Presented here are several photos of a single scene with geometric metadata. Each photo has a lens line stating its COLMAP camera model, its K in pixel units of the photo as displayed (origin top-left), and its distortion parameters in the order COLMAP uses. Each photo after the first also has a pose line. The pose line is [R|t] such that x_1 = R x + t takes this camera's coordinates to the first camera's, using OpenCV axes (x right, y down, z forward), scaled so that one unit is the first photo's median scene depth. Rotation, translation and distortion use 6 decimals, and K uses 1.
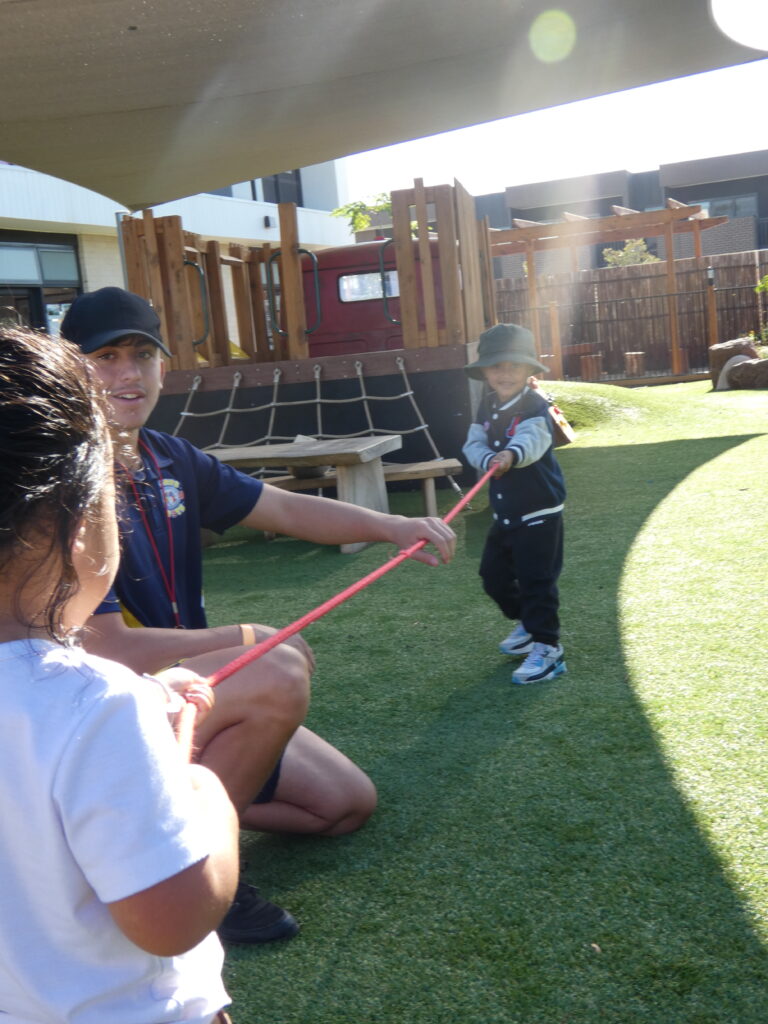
lens RADIAL K [[1289.4, 0, 383.0], [0, 1289.4, 519.8], [0, 0, 1]] dist [0.004586, 0.000000]
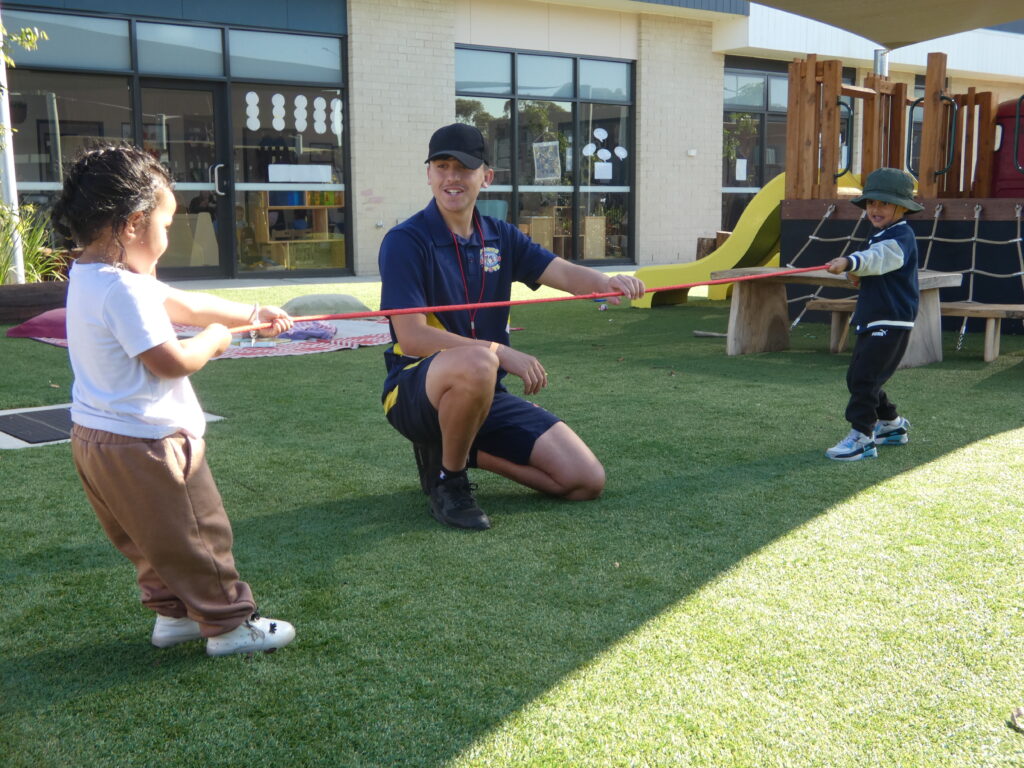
lens RADIAL K [[1289.4, 0, 510.8], [0, 1289.4, 388.8], [0, 0, 1]] dist [0.004586, 0.000000]
pose [[0.855450, 0.163049, -0.491549, 0.198198], [-0.147186, 0.986551, 0.071093, 0.006963], [0.496529, 0.011532, 0.867943, -0.107631]]
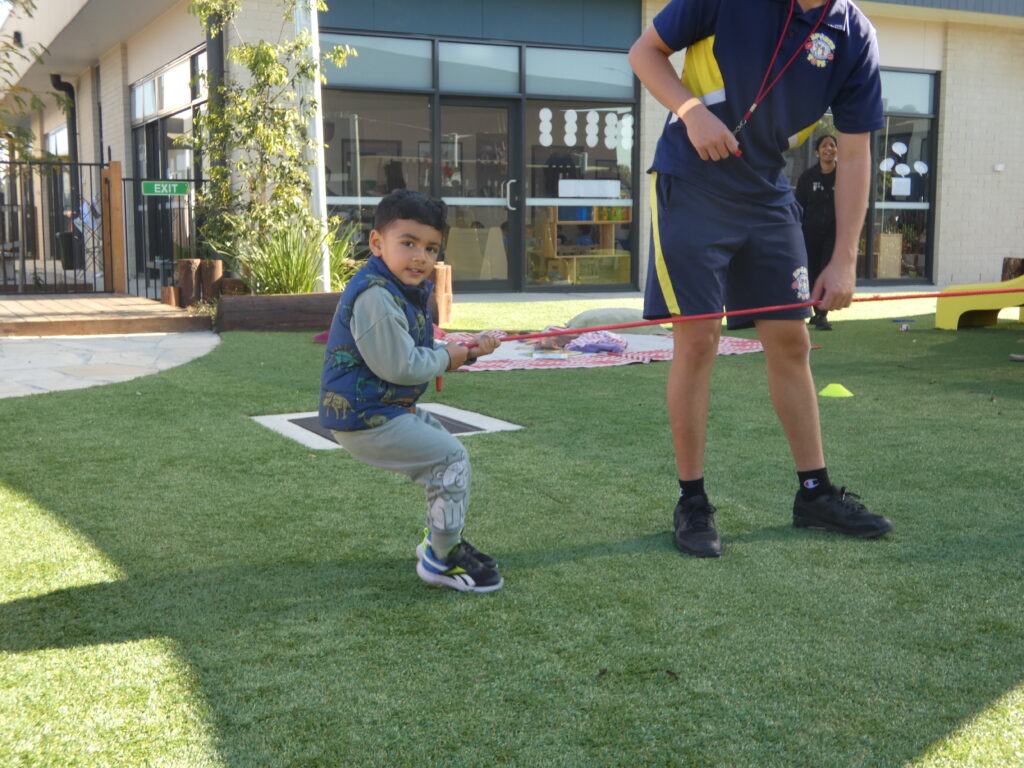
lens RADIAL K [[1289.4, 0, 507.9], [0, 1289.4, 380.1], [0, 0, 1]] dist [0.004586, 0.000000]
pose [[0.726045, 0.176989, -0.664480, 0.176474], [-0.162937, 0.983070, 0.083814, 0.012731], [0.668064, 0.047416, 0.742591, -0.099632]]
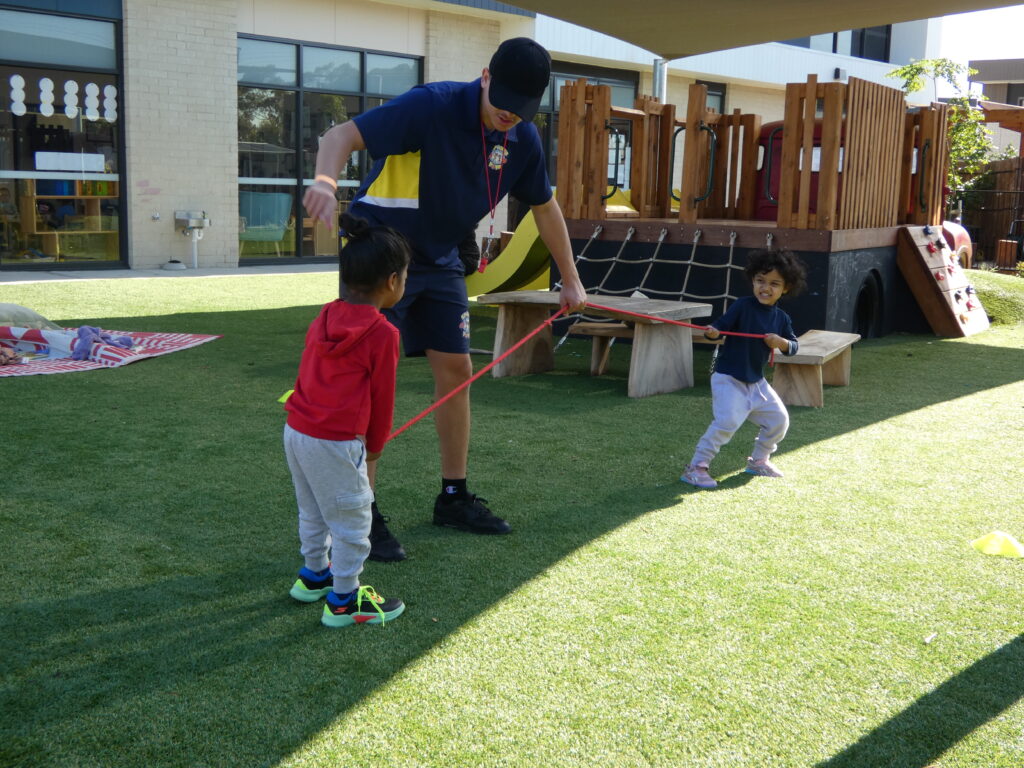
lens RADIAL K [[1289.4, 0, 519.6], [0, 1289.4, 391.1], [0, 0, 1]] dist [0.004586, 0.000000]
pose [[0.922885, 0.178144, -0.341390, 0.215982], [-0.167199, 0.984004, 0.061483, -0.025728], [0.346882, 0.000338, 0.937909, -0.109091]]
